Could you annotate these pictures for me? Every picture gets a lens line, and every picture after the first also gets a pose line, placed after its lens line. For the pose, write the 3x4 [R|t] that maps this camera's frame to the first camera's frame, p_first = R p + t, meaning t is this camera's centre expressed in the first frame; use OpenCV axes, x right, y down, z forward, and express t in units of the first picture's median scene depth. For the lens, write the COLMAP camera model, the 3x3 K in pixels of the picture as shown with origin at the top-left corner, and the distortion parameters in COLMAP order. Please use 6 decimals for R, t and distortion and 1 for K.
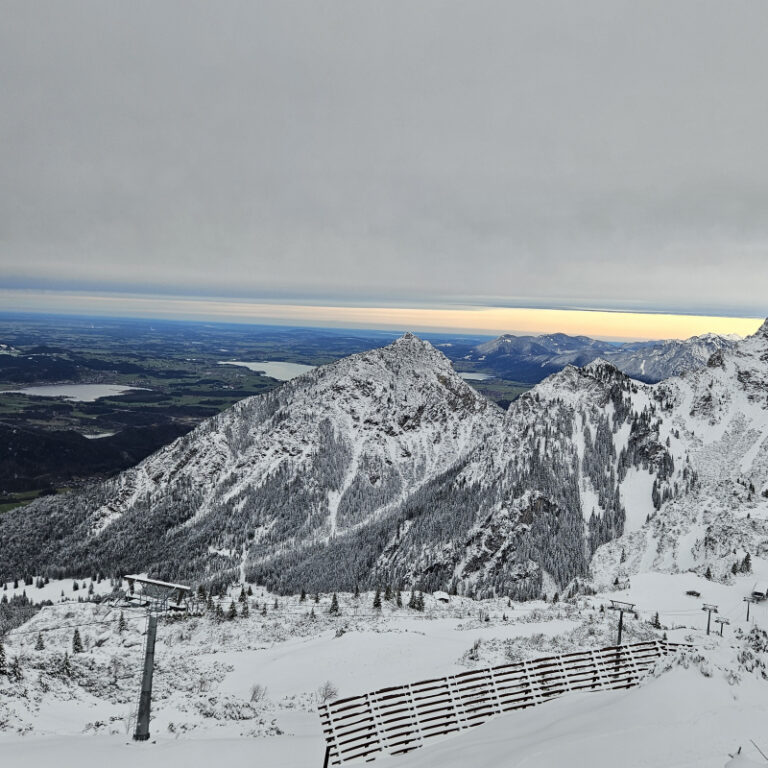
lens RADIAL K [[962.6, 0, 384.5], [0, 962.6, 380.6], [0, 0, 1]] dist [0.077292, 0.000000]
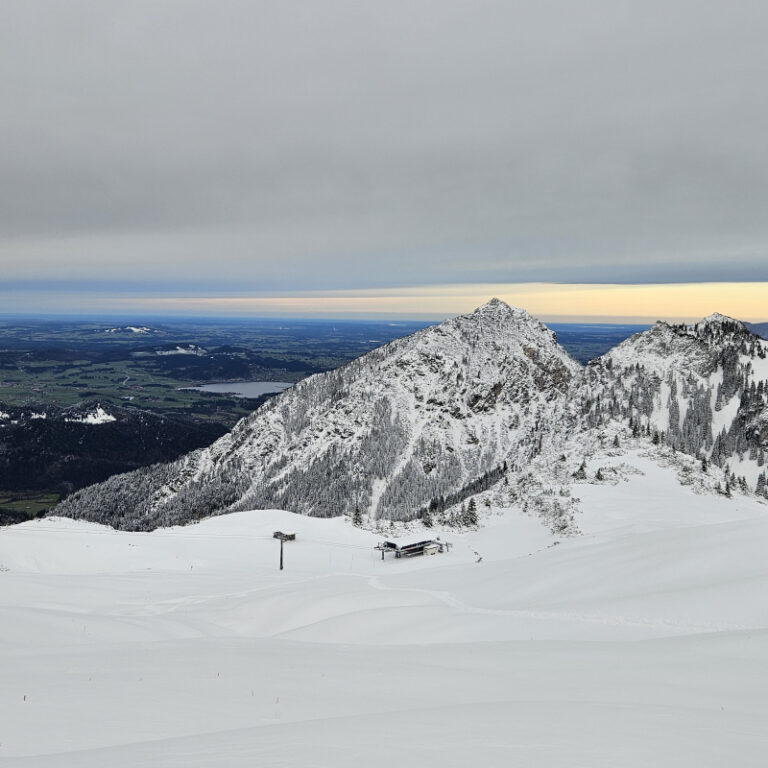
lens RADIAL K [[962.6, 0, 382.9], [0, 962.6, 389.6], [0, 0, 1]] dist [0.077292, 0.000000]
pose [[0.890632, -0.009568, -0.454623, 0.337703], [-0.014350, 0.998689, -0.049131, 0.076213], [0.454498, 0.050281, 0.889328, 0.228661]]
